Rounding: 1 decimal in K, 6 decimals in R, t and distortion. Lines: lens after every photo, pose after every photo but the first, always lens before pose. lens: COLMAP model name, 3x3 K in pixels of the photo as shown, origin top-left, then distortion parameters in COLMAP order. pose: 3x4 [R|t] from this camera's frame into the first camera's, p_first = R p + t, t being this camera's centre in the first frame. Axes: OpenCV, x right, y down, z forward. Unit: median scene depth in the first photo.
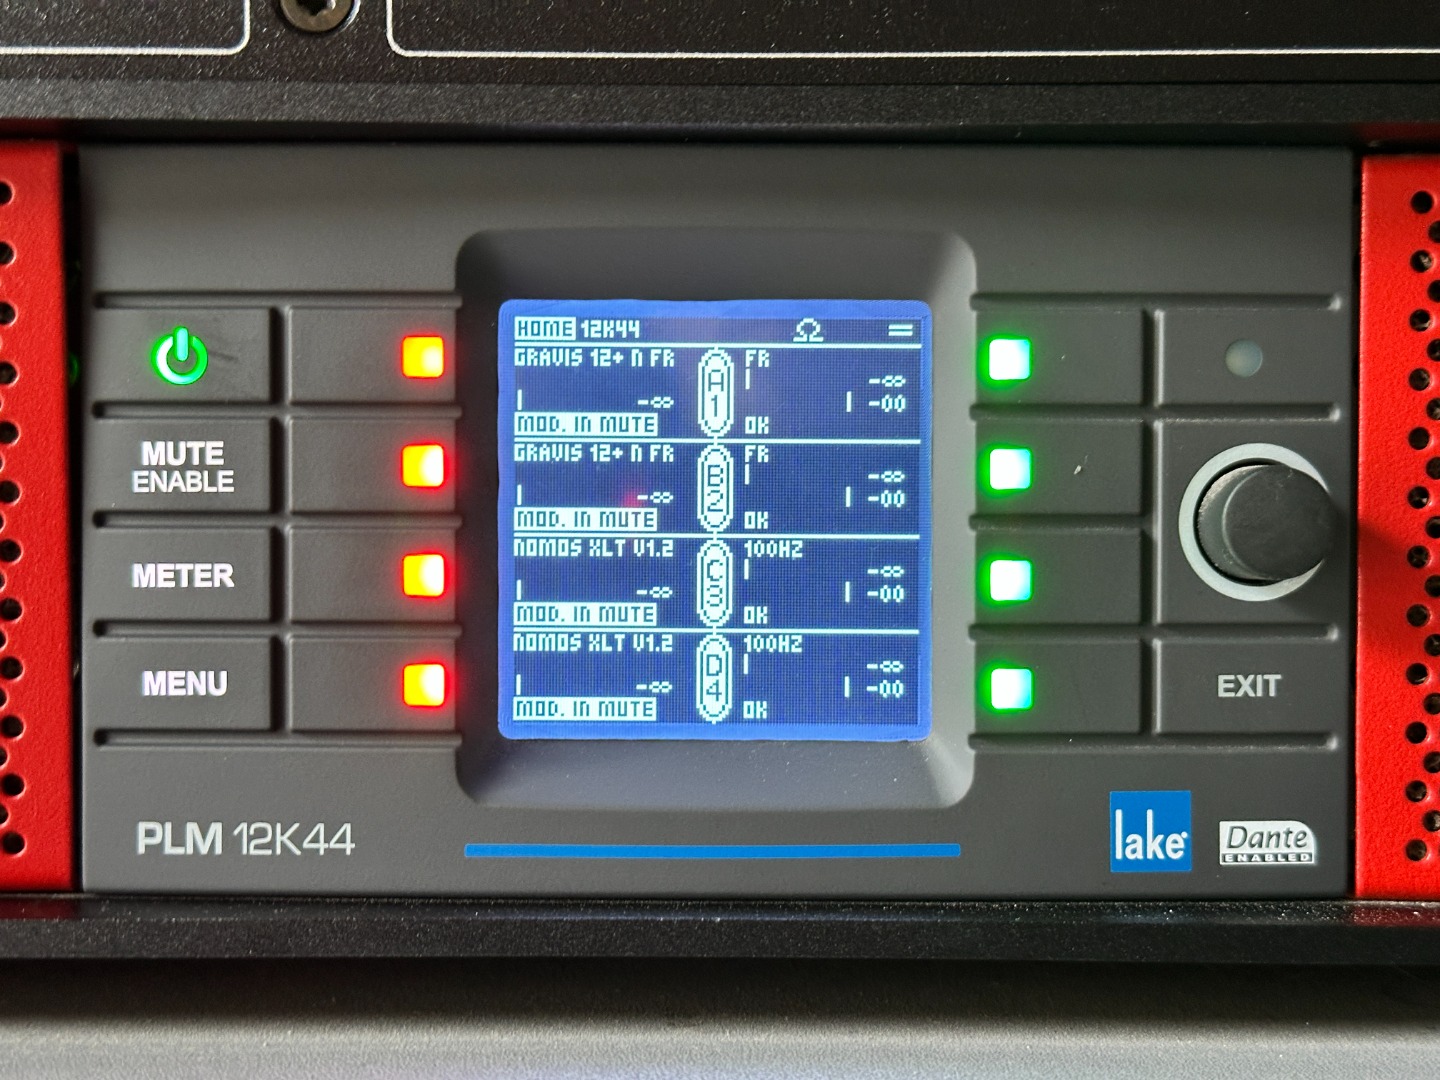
lens RADIAL K [[2003.7, 0, 709.4], [0, 2003.7, 546.0], [0, 0, 1]] dist [0.139677, 0.000000]
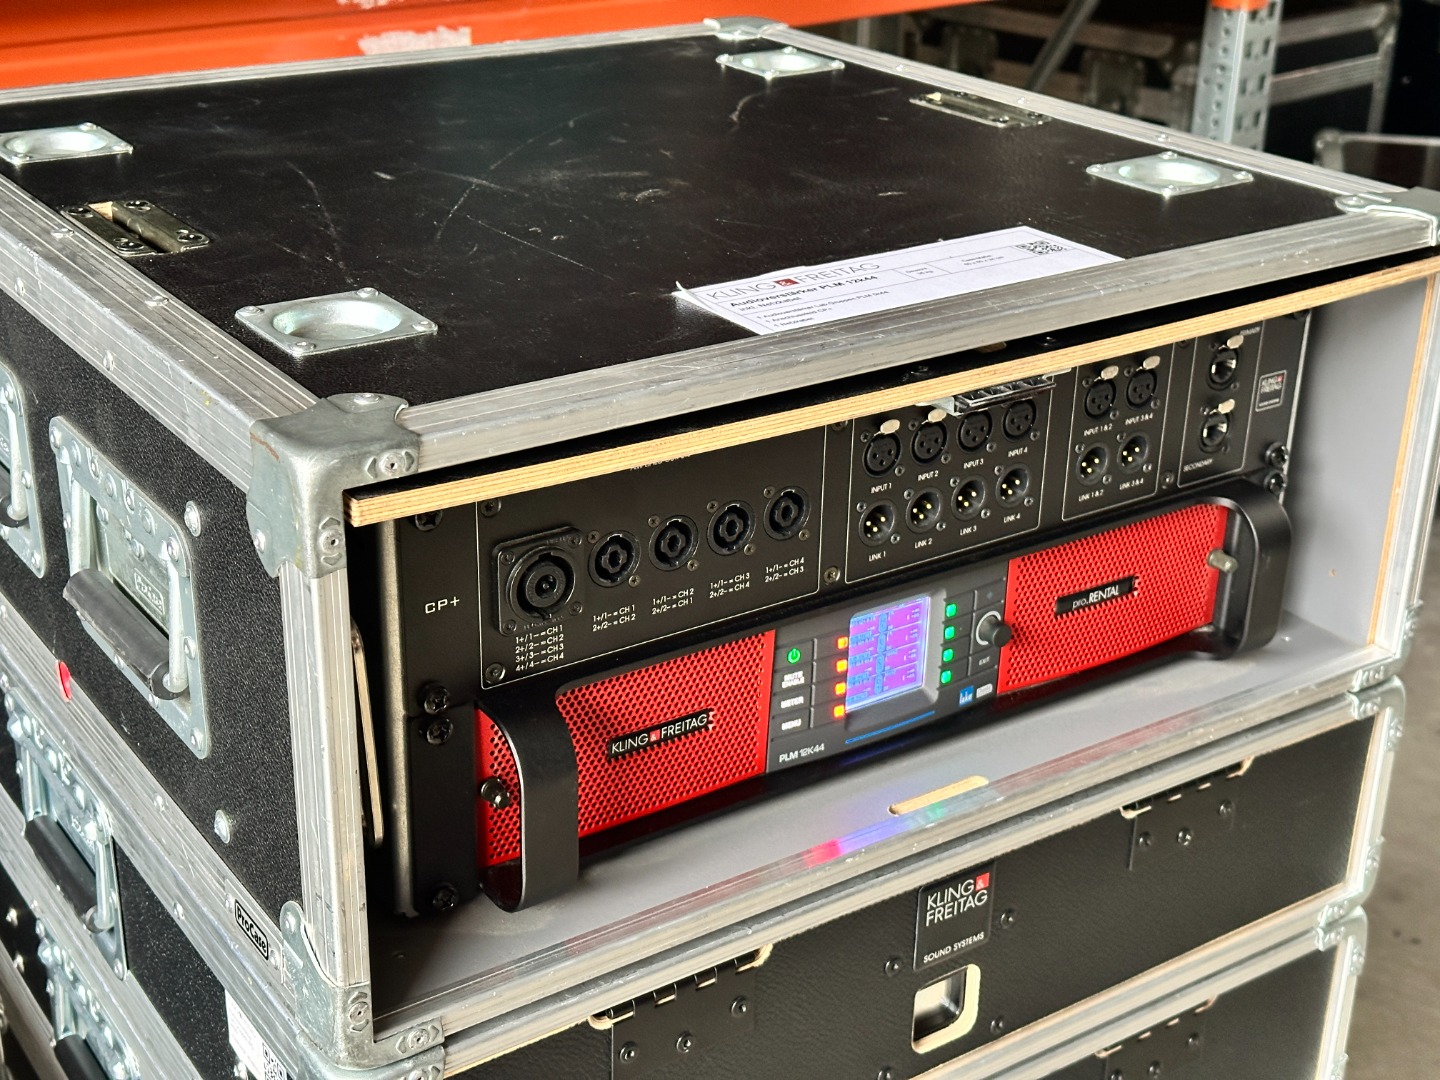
lens RADIAL K [[2003.7, 0, 718.4], [0, 2003.7, 546.3], [0, 0, 1]] dist [0.139677, 0.000000]
pose [[0.825886, -0.222544, 0.518060, -2.430698], [-0.017726, 0.908110, 0.418357, -1.982063], [-0.563558, -0.354698, 0.746050, -1.861689]]
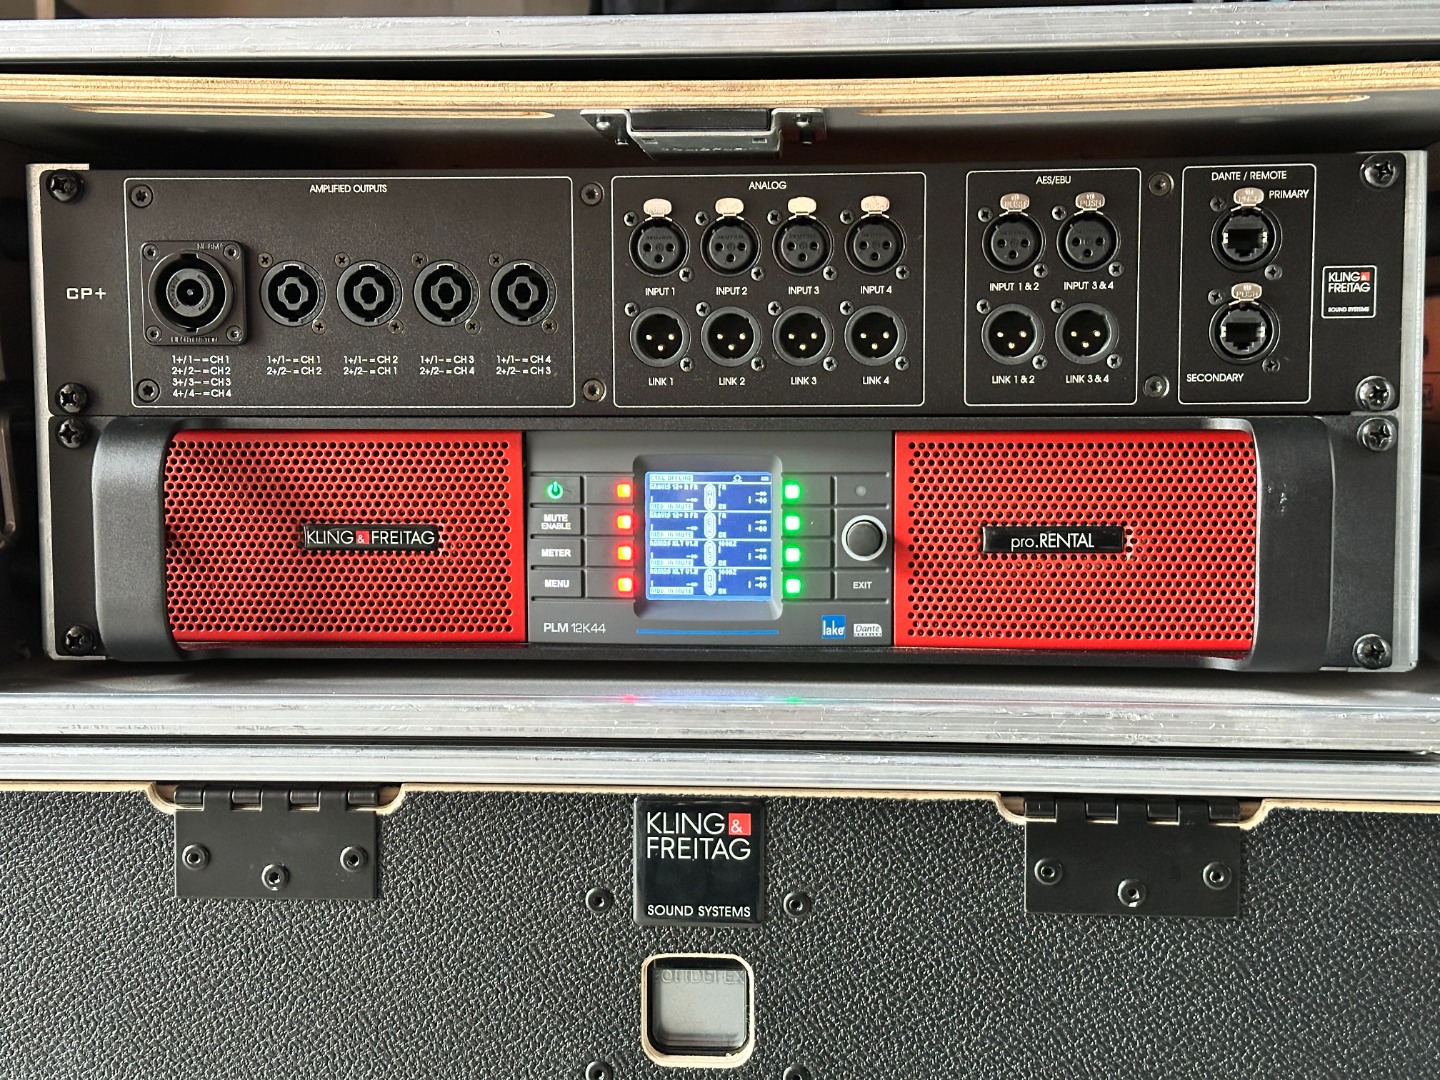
lens RADIAL K [[2003.7, 0, 719.3], [0, 2003.7, 540.3], [0, 0, 1]] dist [0.139677, 0.000000]
pose [[0.997432, 0.001120, -0.071607, 0.265546], [0.004492, 0.996930, 0.078169, -0.273653], [0.071475, -0.078290, 0.994365, -2.396037]]
